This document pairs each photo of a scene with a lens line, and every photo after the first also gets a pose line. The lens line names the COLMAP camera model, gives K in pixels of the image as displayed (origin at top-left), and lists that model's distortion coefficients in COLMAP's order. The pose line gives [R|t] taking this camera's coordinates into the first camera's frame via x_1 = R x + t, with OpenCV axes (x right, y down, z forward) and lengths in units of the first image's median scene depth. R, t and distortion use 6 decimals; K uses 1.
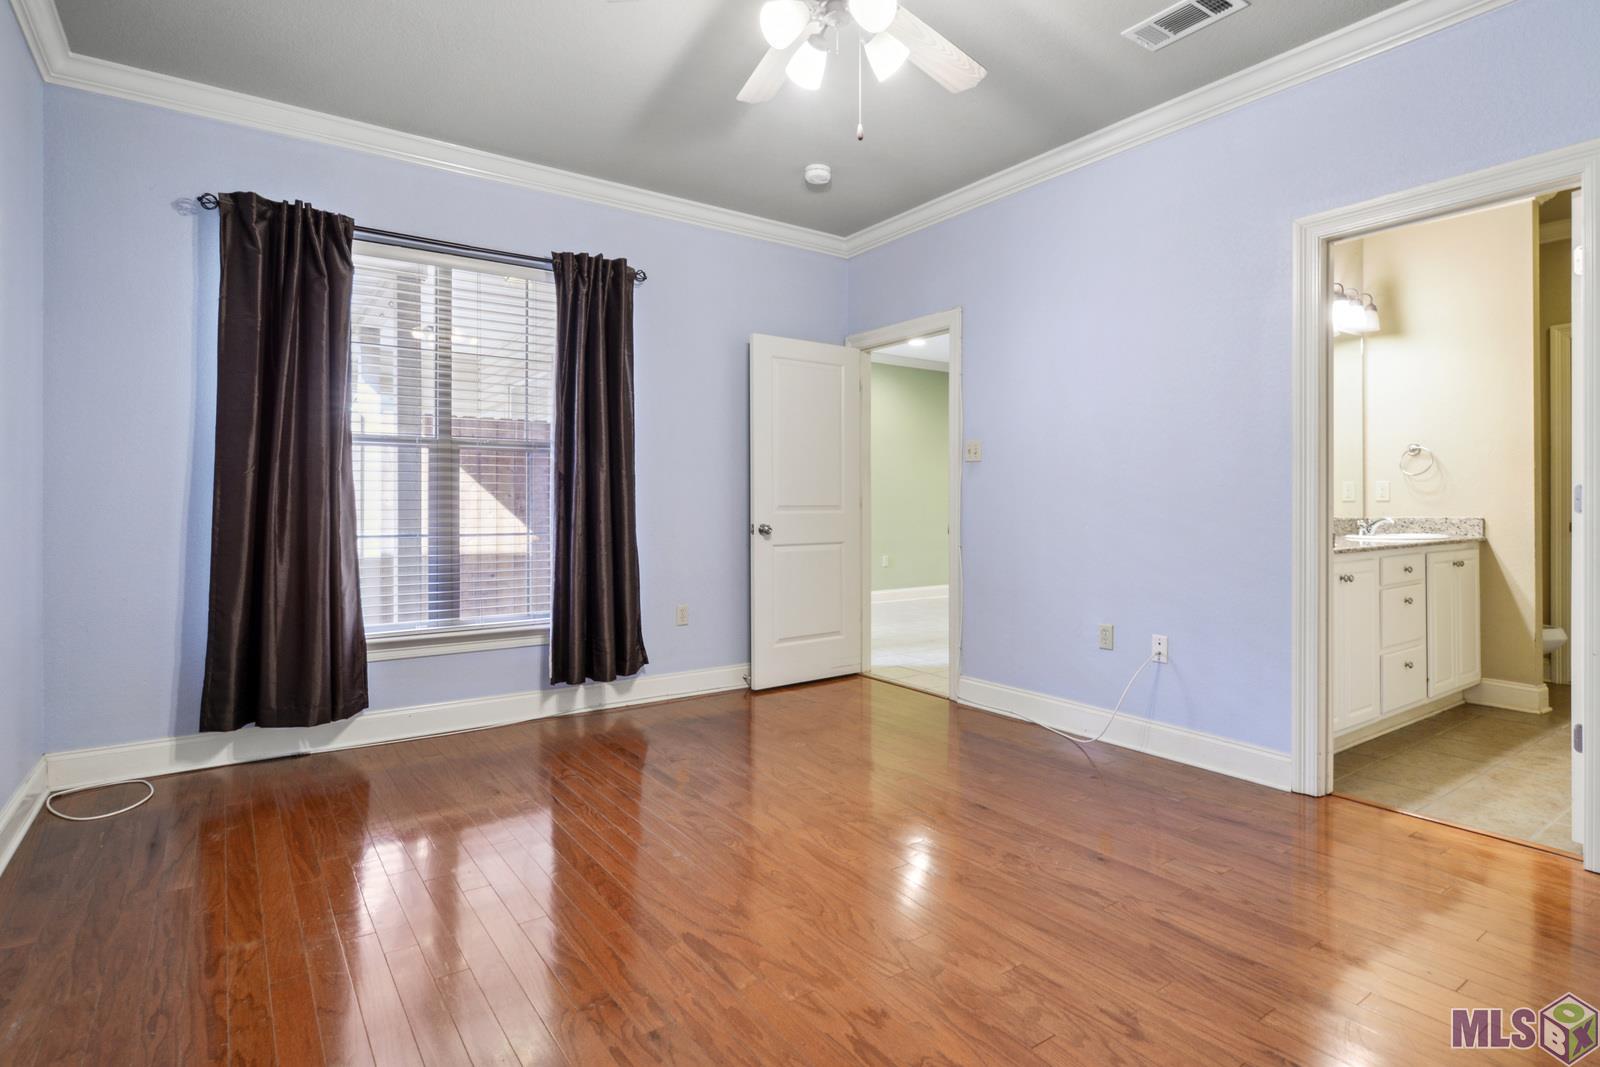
lens RADIAL K [[815.1, 0, 796.3], [0, 815.1, 515.4], [0, 0, 1]] dist [-0.000828, -0.000086]
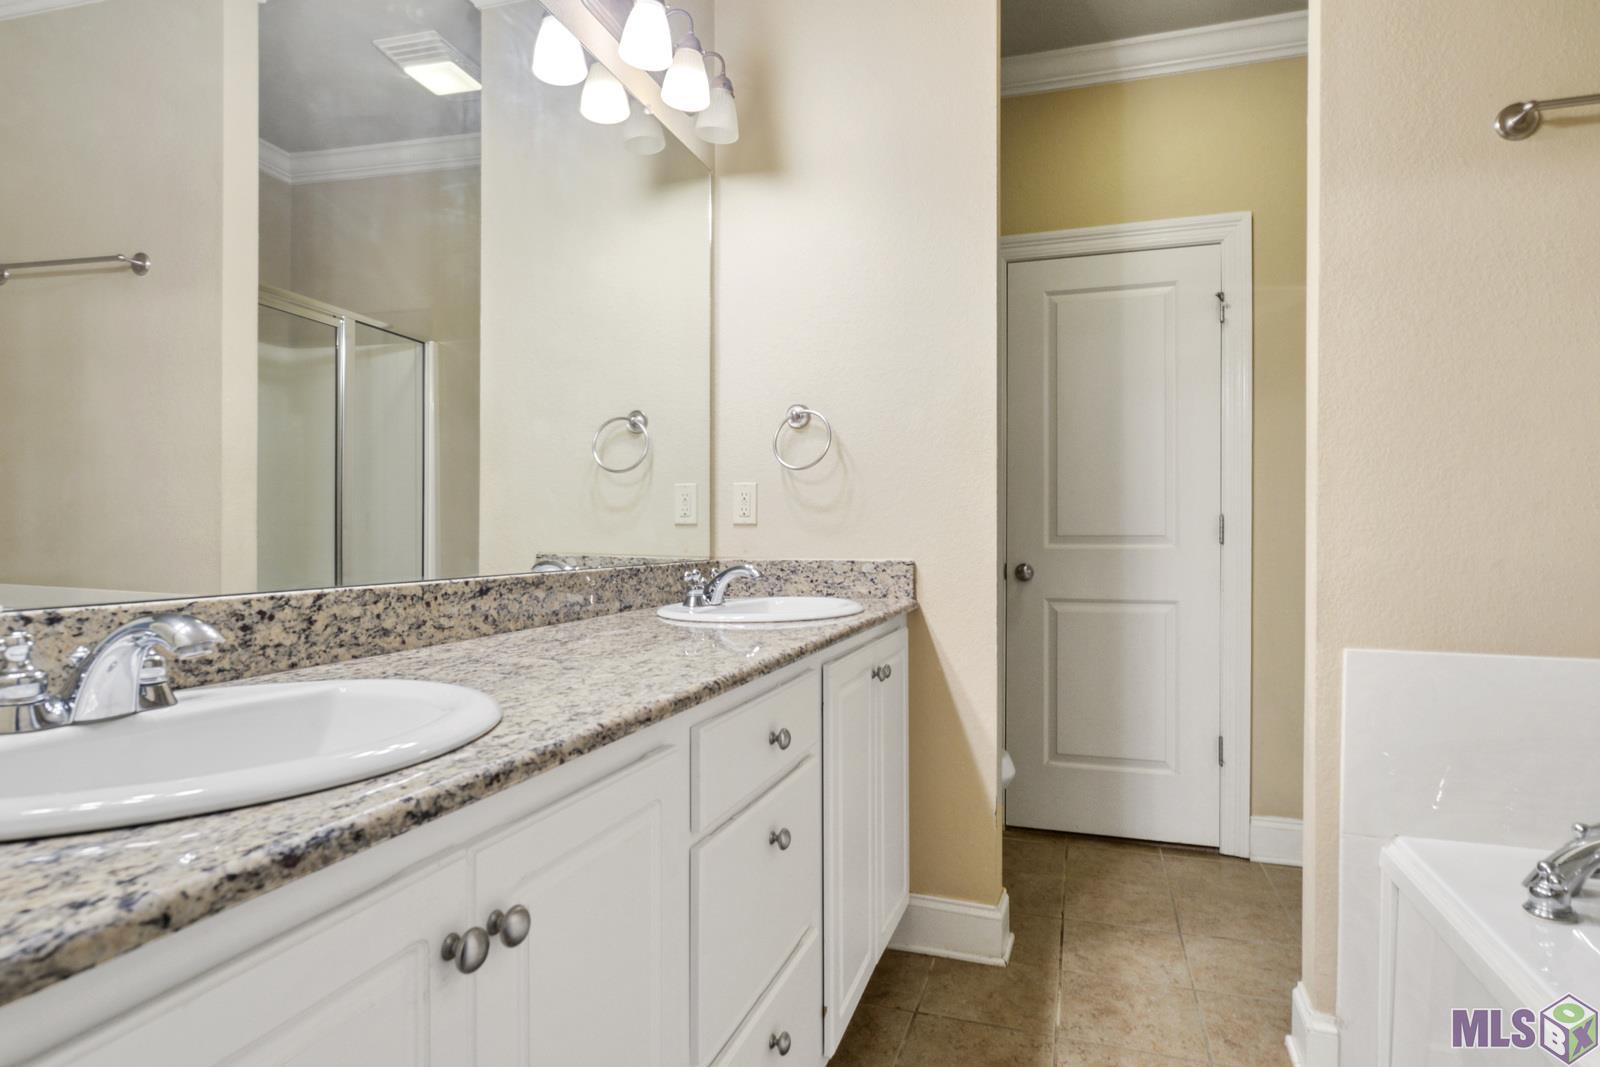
lens RADIAL K [[899.2, 0, 800.0], [0, 899.2, 533.5], [0, 0, 1]] dist [0.000092, -0.000001]
pose [[0.798073, 0.010459, 0.602469, 0.470729], [-0.006135, 0.999939, -0.009233, -0.008381], [-0.602529, 0.003672, 0.798089, 0.616737]]
